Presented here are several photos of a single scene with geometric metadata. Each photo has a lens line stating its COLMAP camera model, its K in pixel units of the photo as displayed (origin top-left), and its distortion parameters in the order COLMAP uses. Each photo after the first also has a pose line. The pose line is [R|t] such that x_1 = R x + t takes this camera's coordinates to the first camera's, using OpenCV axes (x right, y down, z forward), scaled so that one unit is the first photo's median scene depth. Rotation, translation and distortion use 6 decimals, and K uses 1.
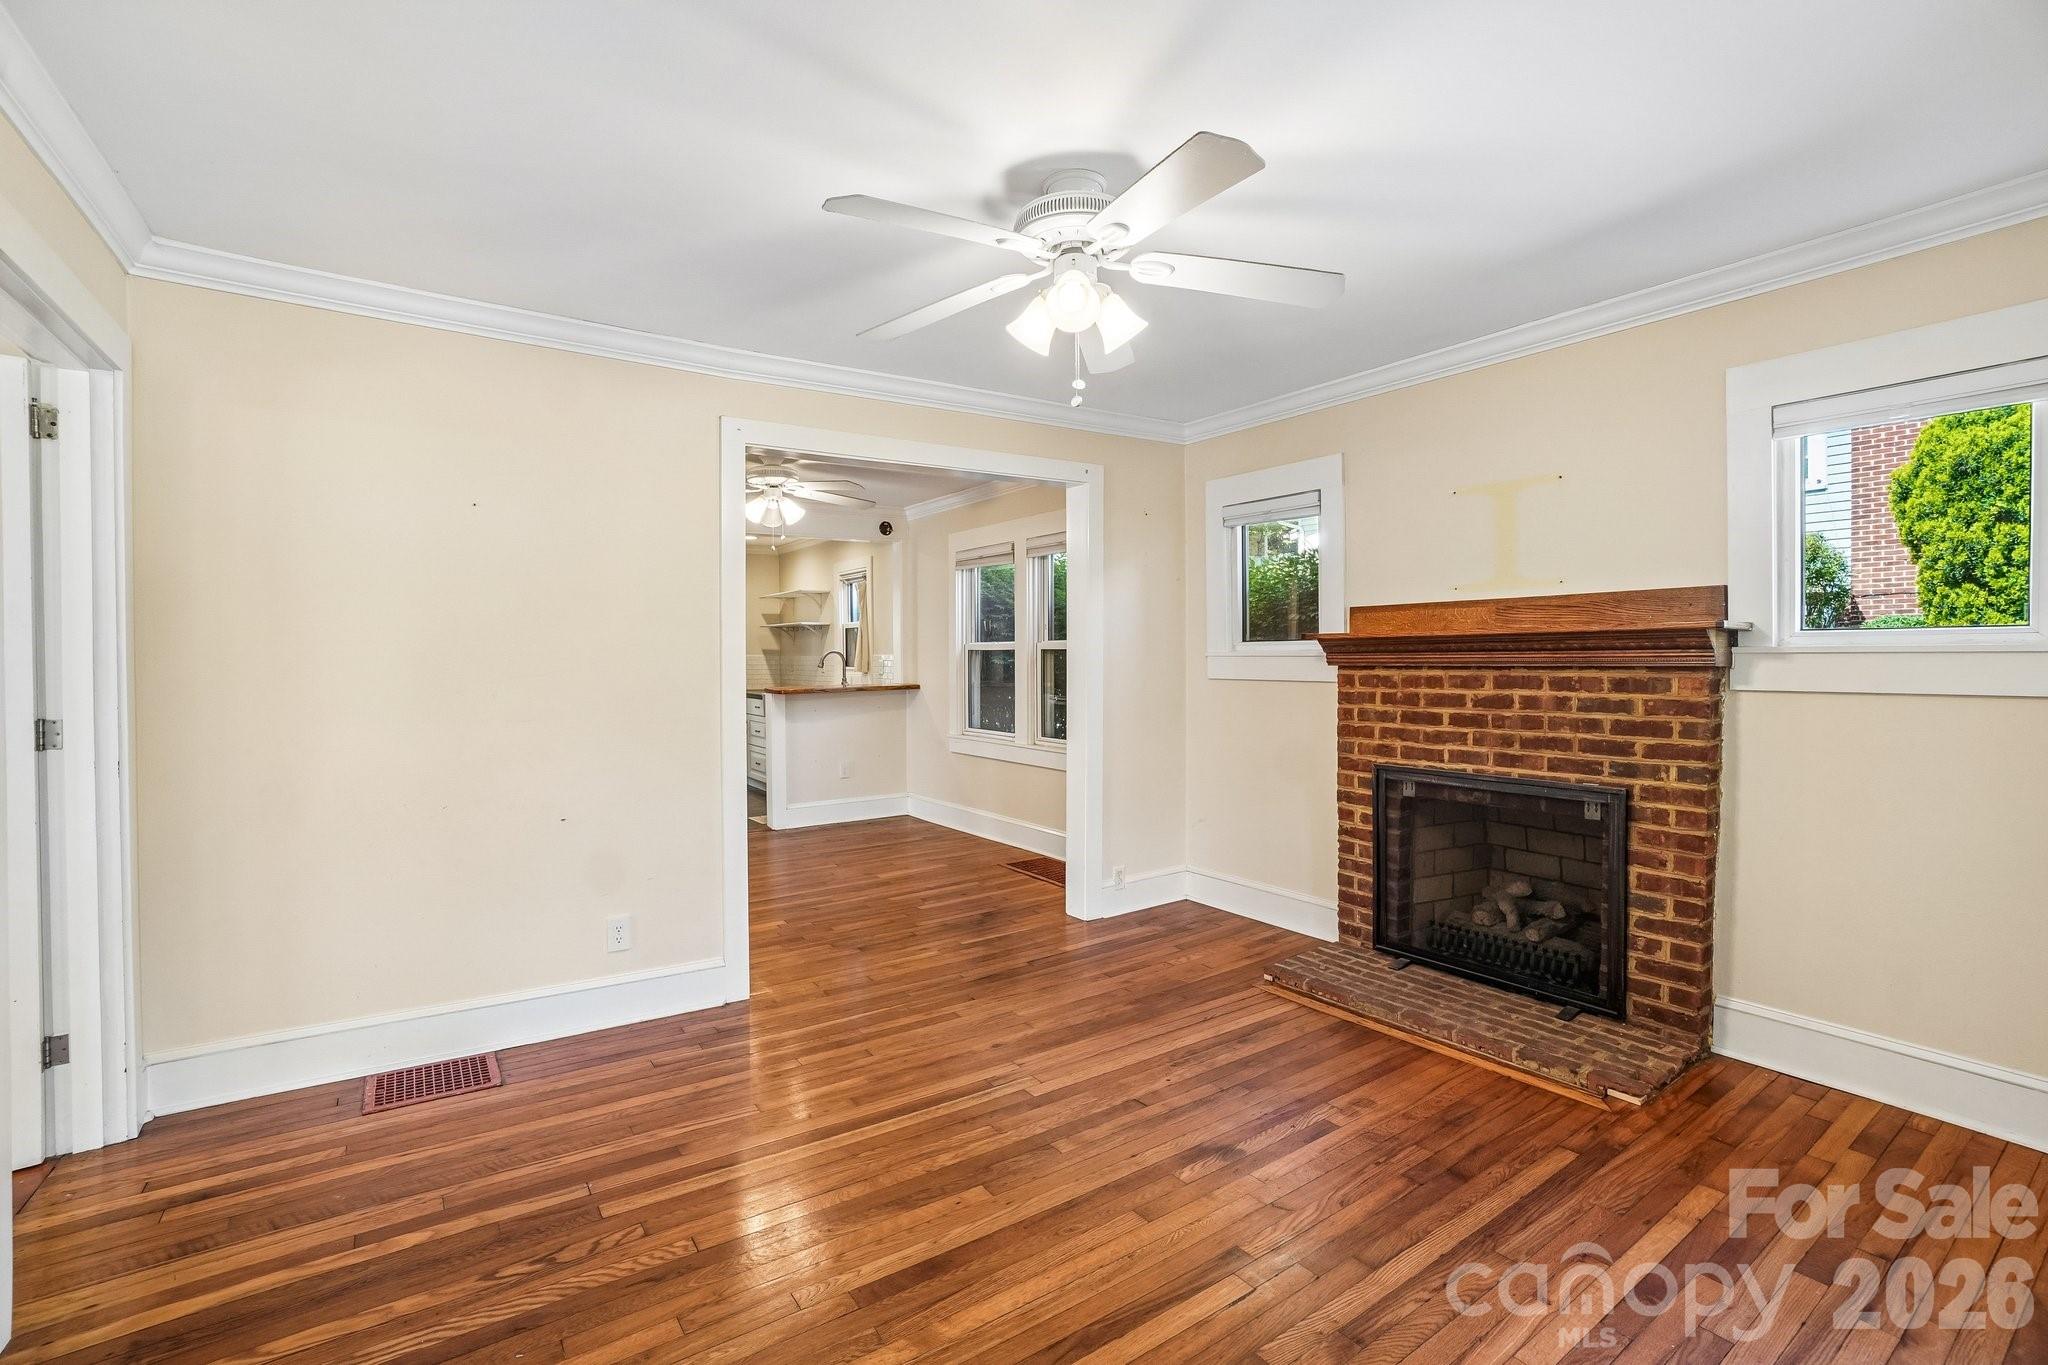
lens RADIAL K [[911.1, 0, 1030.2], [0, 911.1, 675.2], [0, 0, 1]] dist [-0.019449, -0.000058]
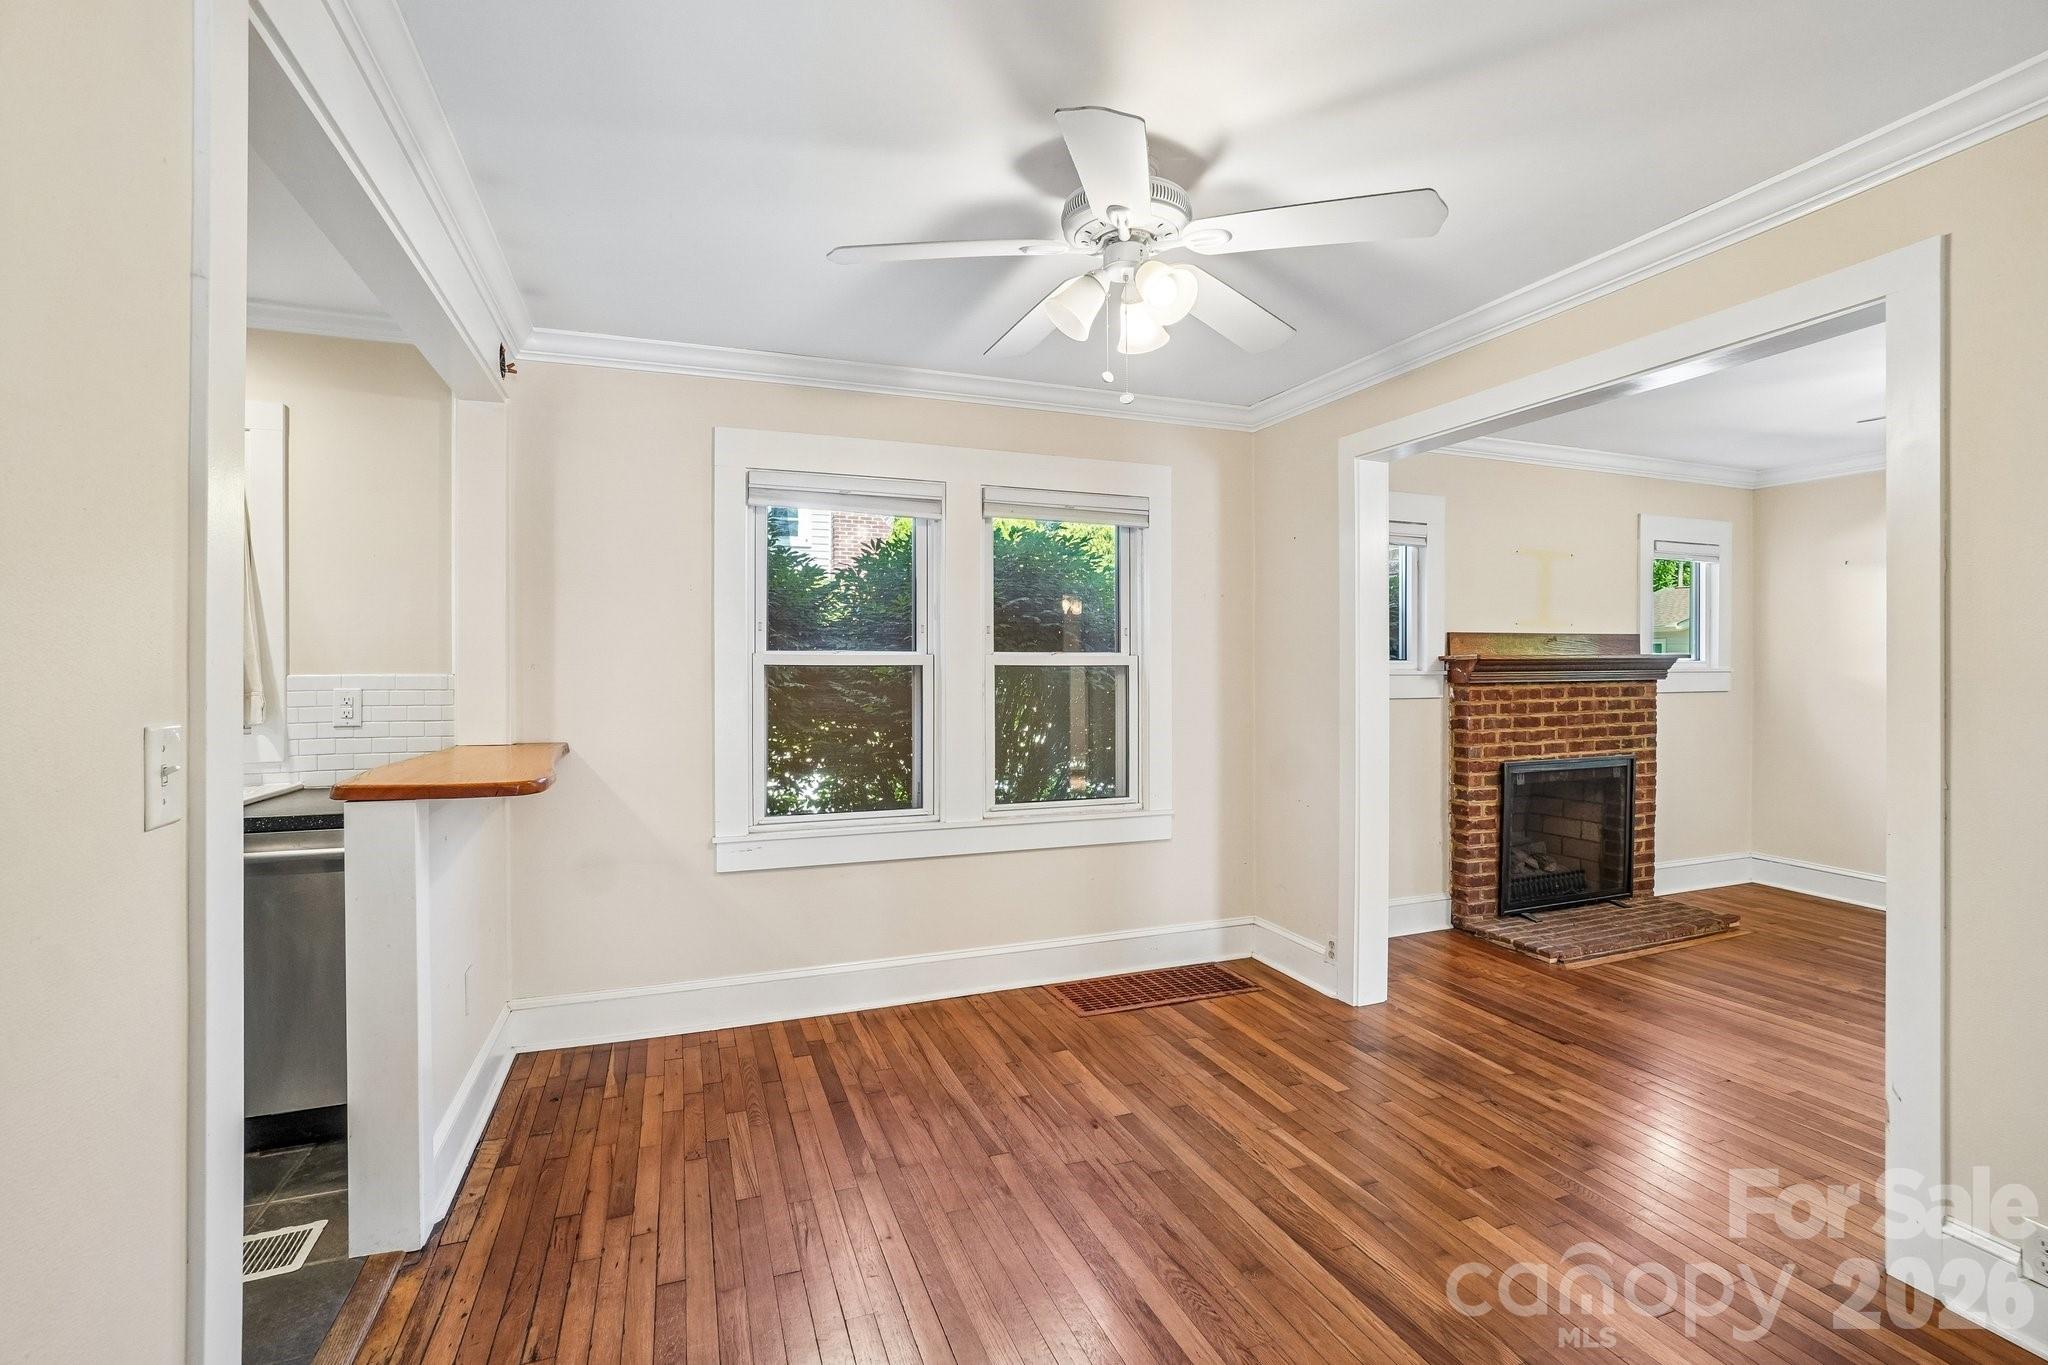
lens RADIAL K [[904.2, 0, 970.3], [0, 904.2, 692.8], [0, 0, 1]] dist [-0.038983, 0.000122]
pose [[0.272072, -0.018561, 0.962098, -1.026503], [0.024245, 0.999629, 0.012429, -0.030308], [-0.961971, 0.019945, 0.272421, 1.456405]]
